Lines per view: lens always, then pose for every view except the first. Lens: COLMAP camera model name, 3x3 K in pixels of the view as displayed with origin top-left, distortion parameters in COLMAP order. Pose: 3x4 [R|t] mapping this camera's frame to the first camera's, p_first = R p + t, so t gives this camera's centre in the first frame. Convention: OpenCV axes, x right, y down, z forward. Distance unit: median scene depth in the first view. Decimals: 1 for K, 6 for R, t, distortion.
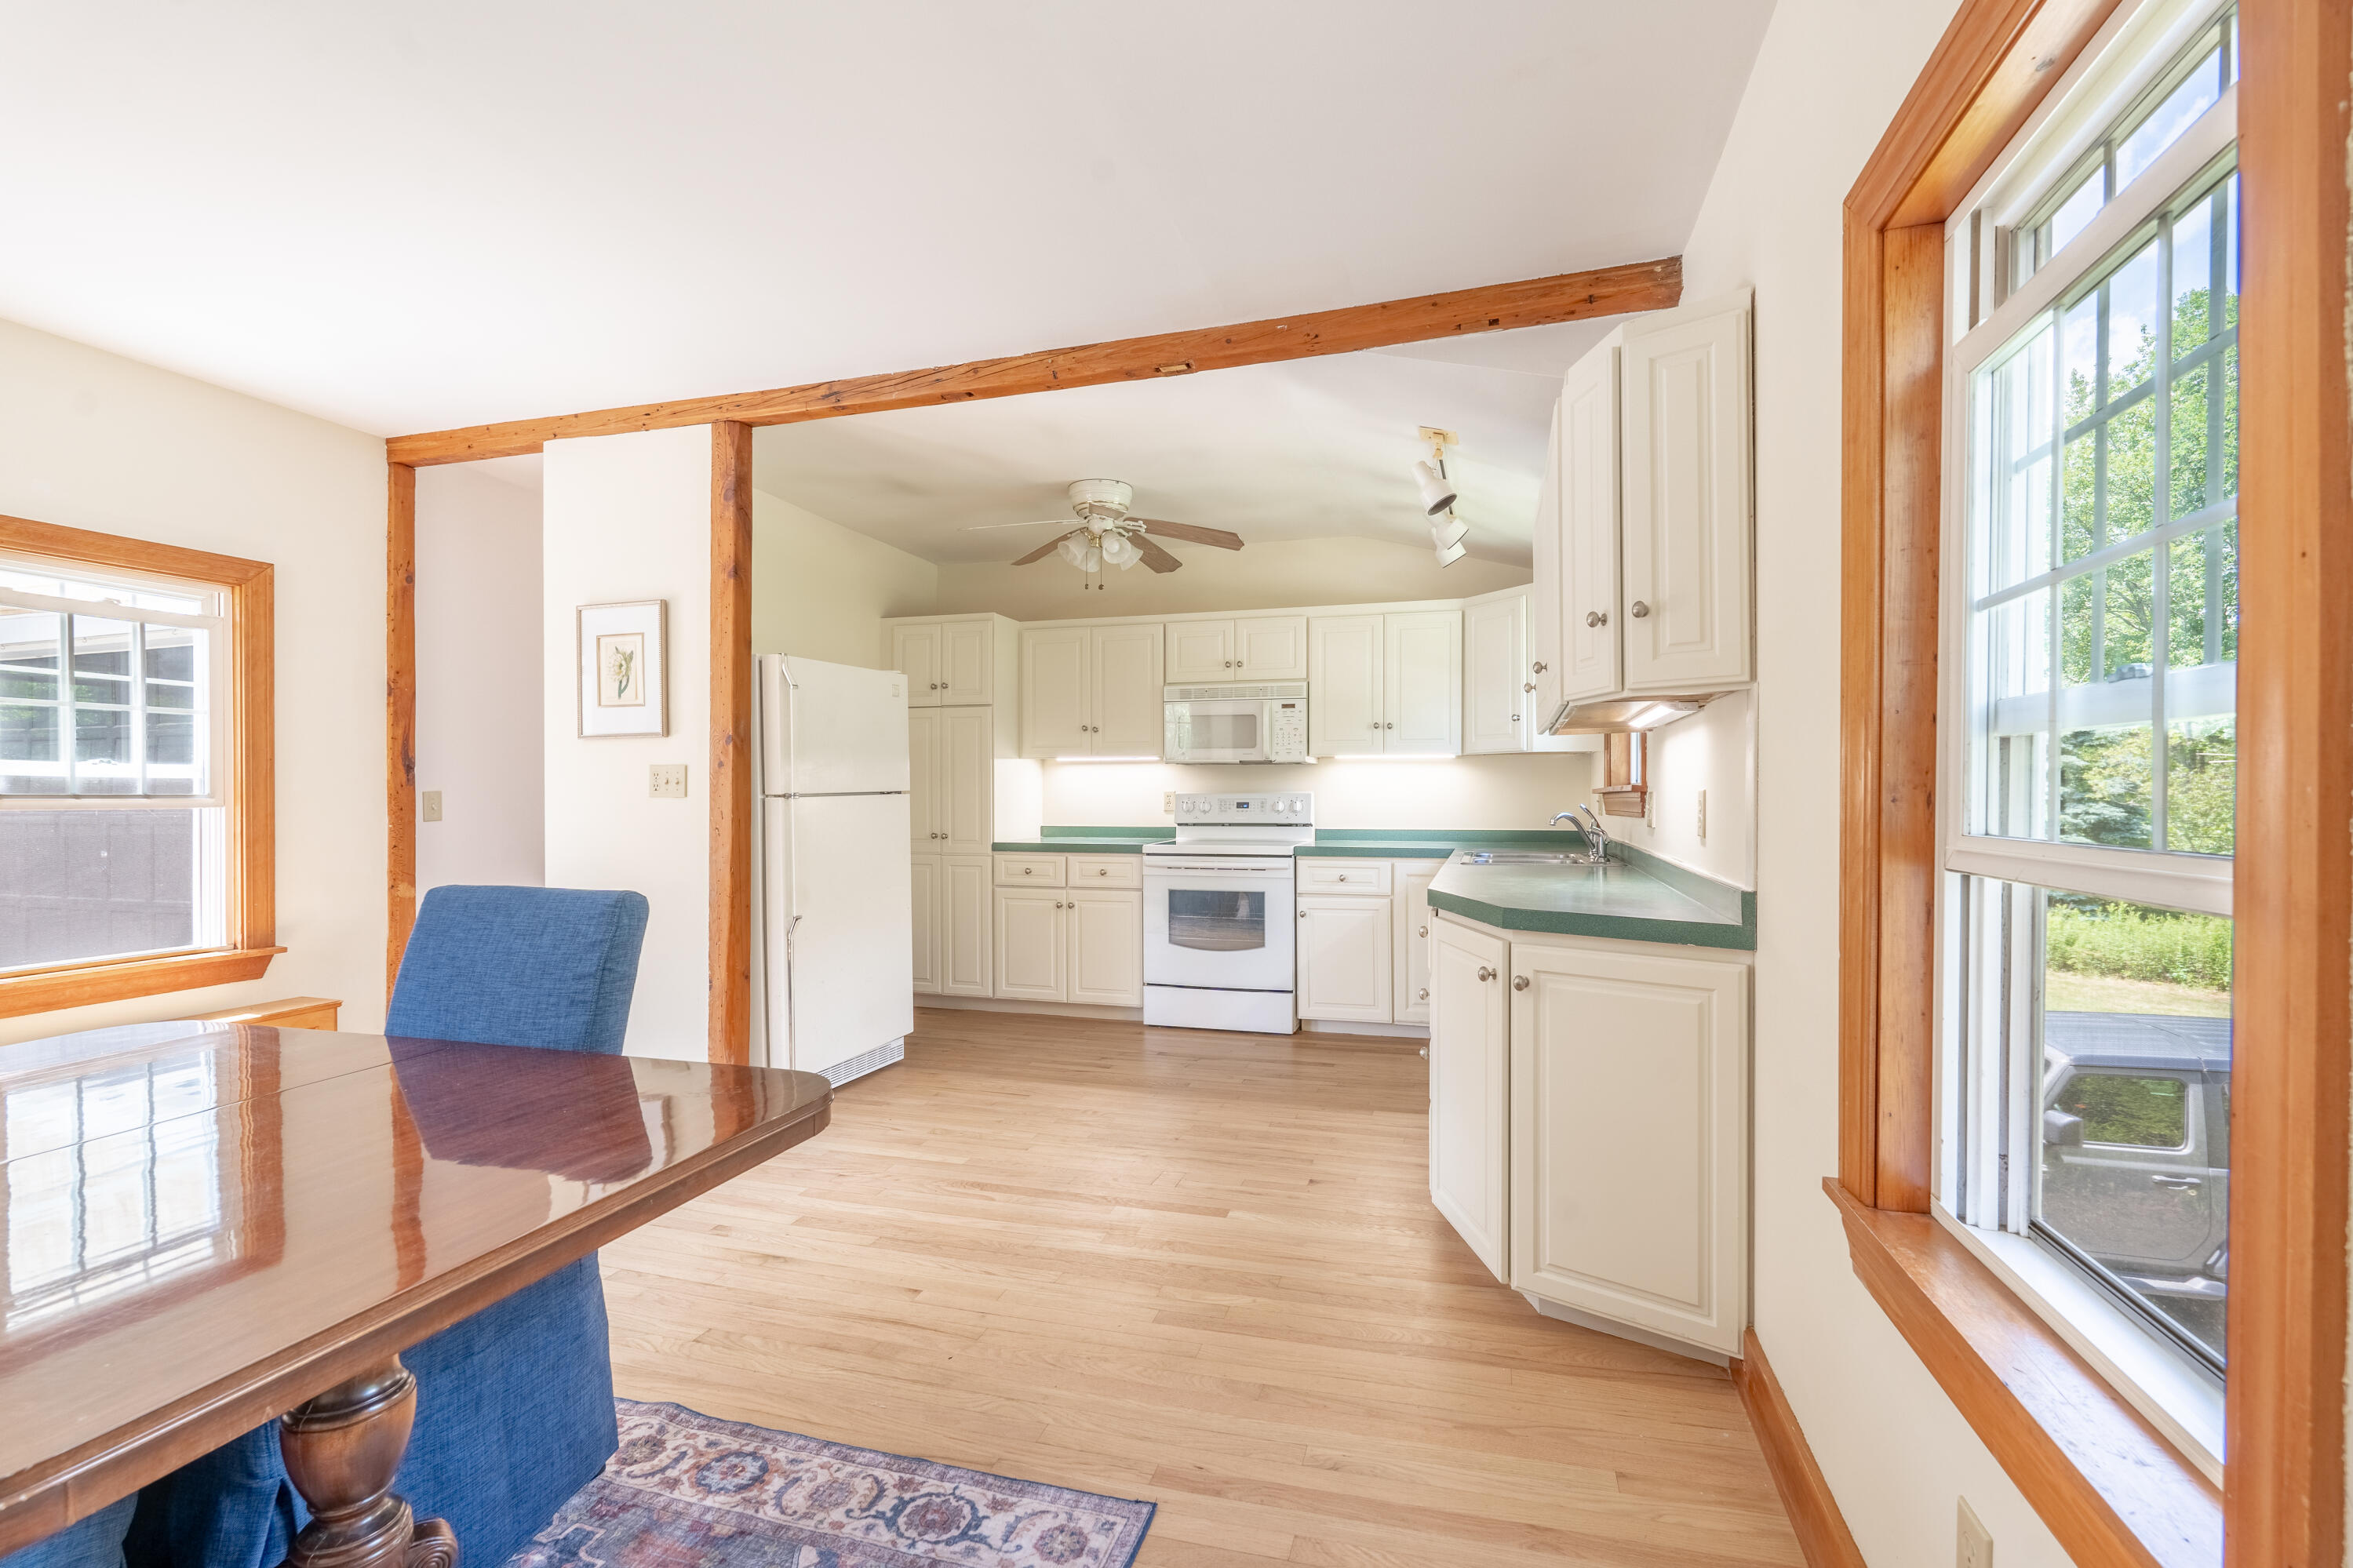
lens RADIAL K [[1040.8, 0, 1180.3], [0, 1040.8, 796.0], [0, 0, 1]] dist [0.001000, -0.000467]
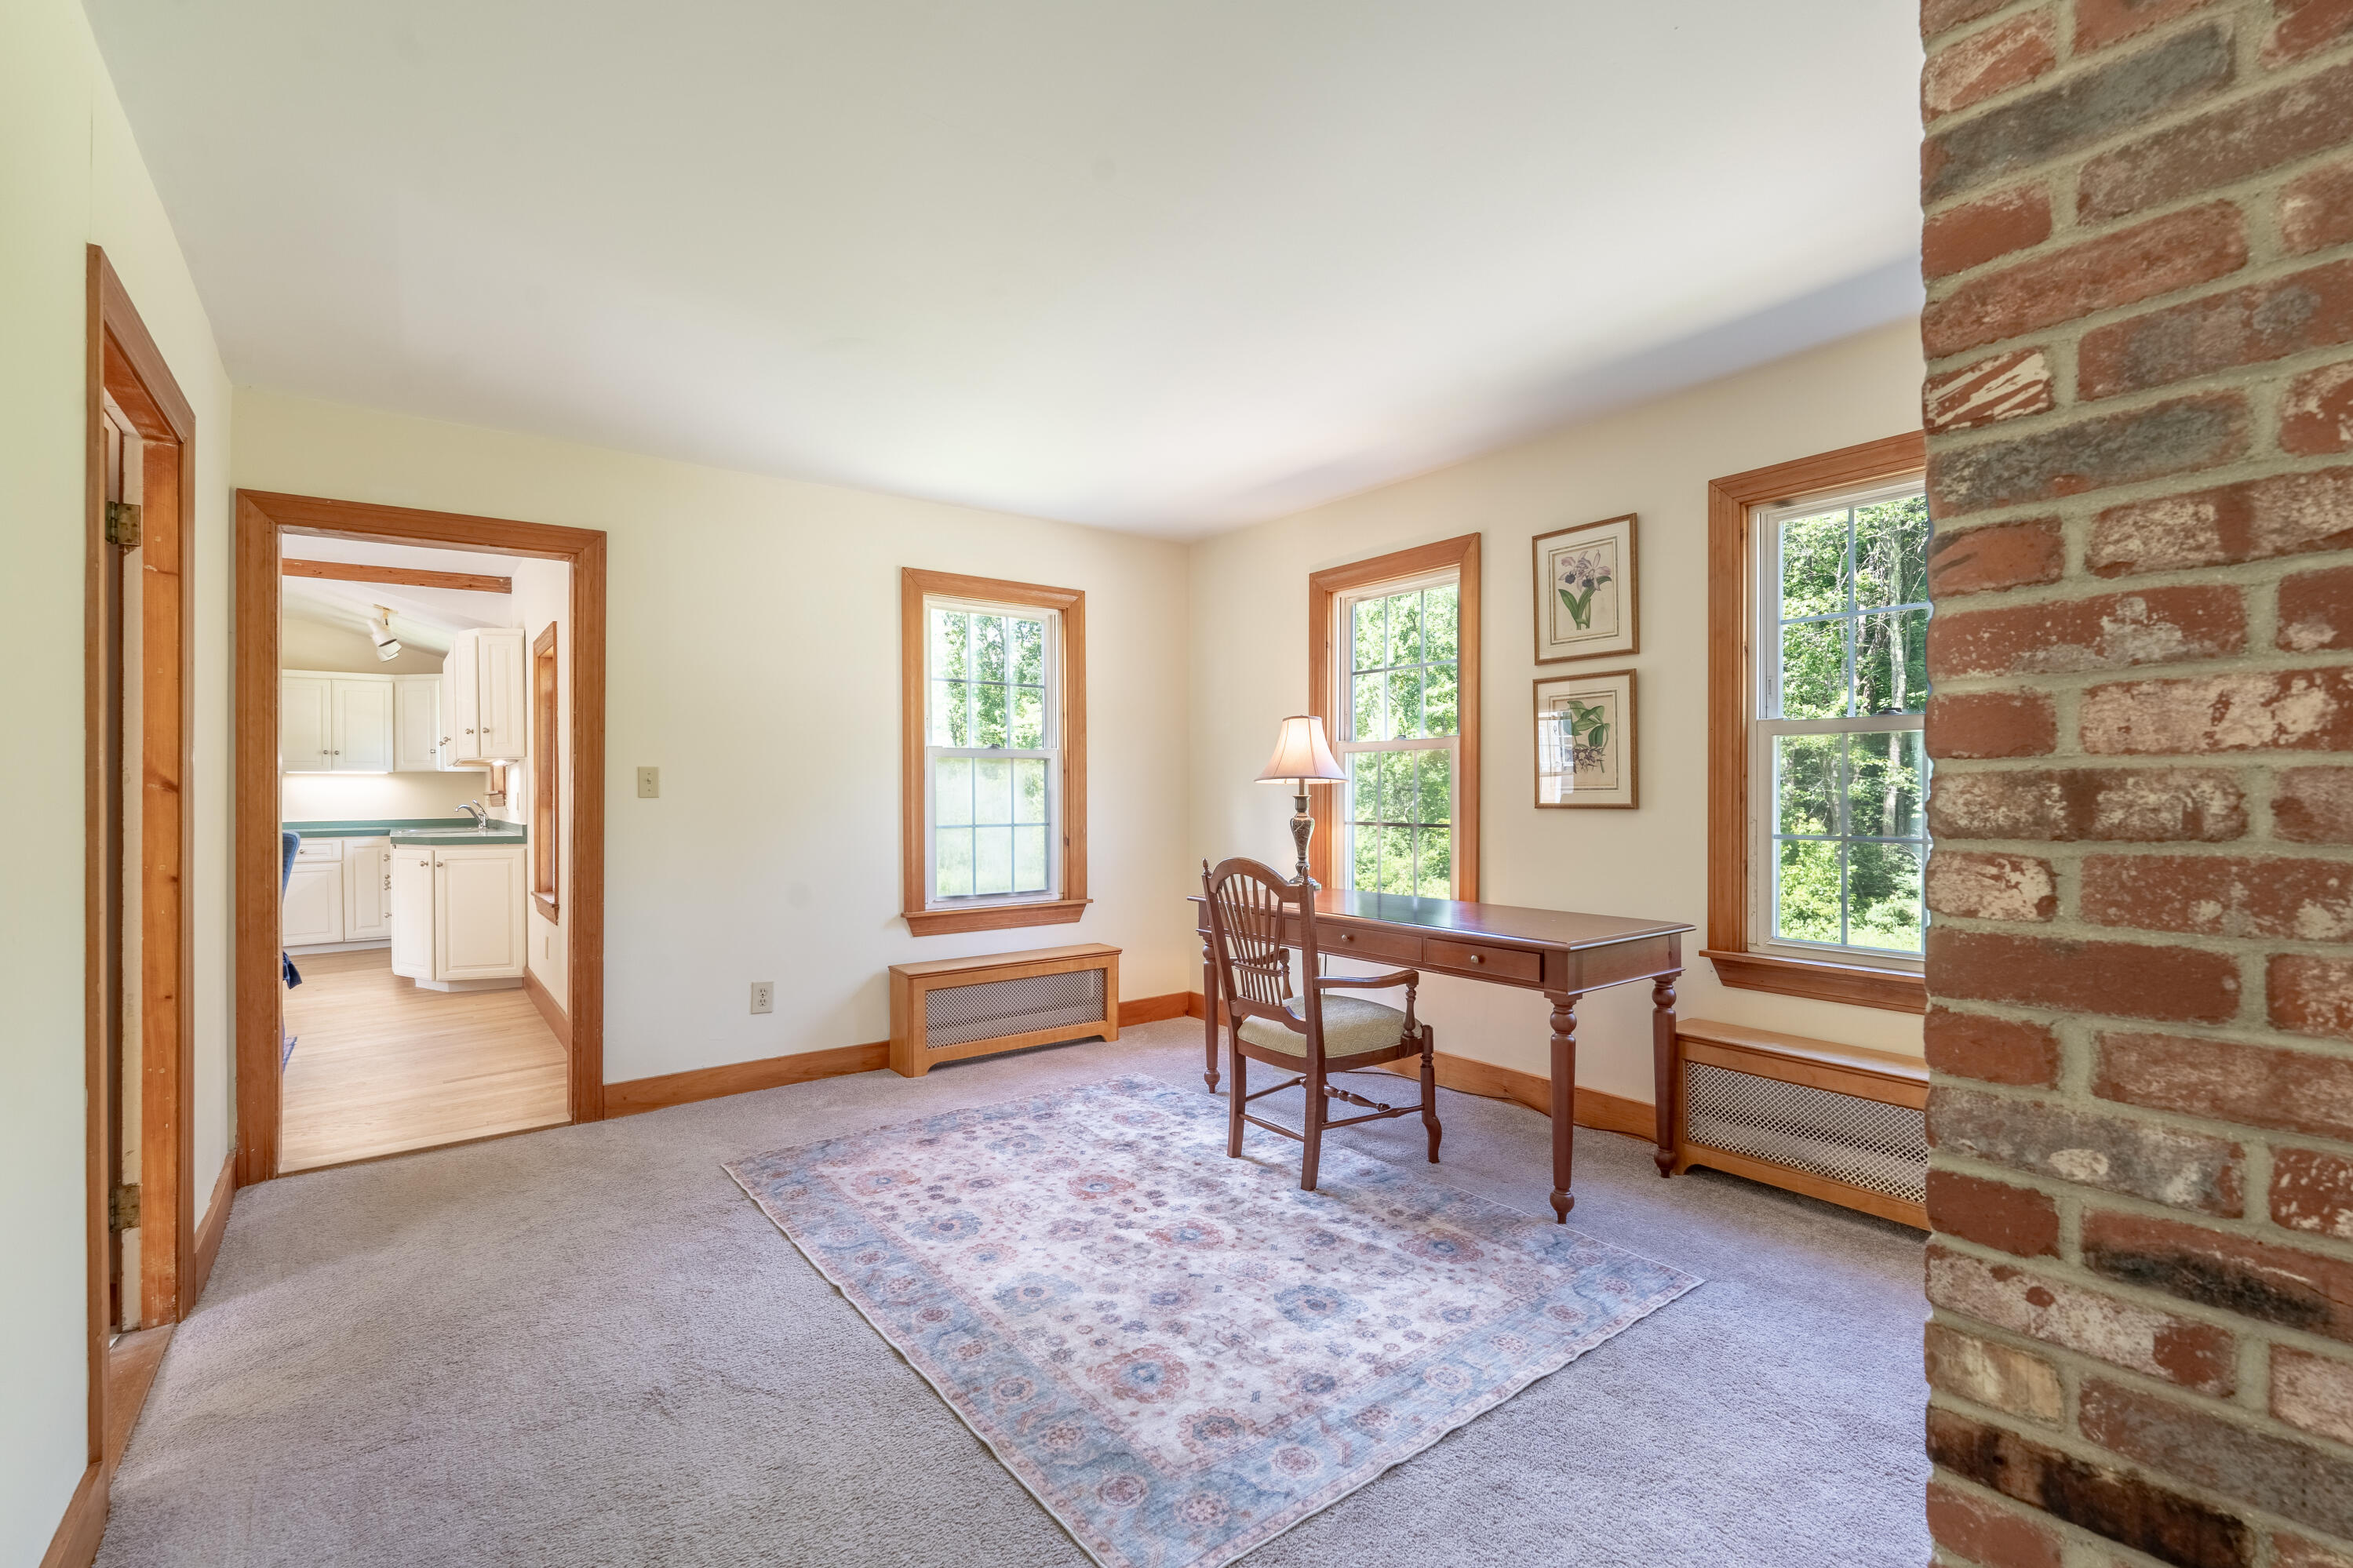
lens RADIAL K [[1040.8, 0, 1177.8], [0, 1040.8, 789.5], [0, 0, 1]] dist [0.001000, -0.000467]
pose [[0.592871, -0.004991, 0.805282, -0.504725], [0.013074, 0.999909, -0.003427, 0.014550], [-0.805191, 0.012560, 0.592882, -1.523443]]
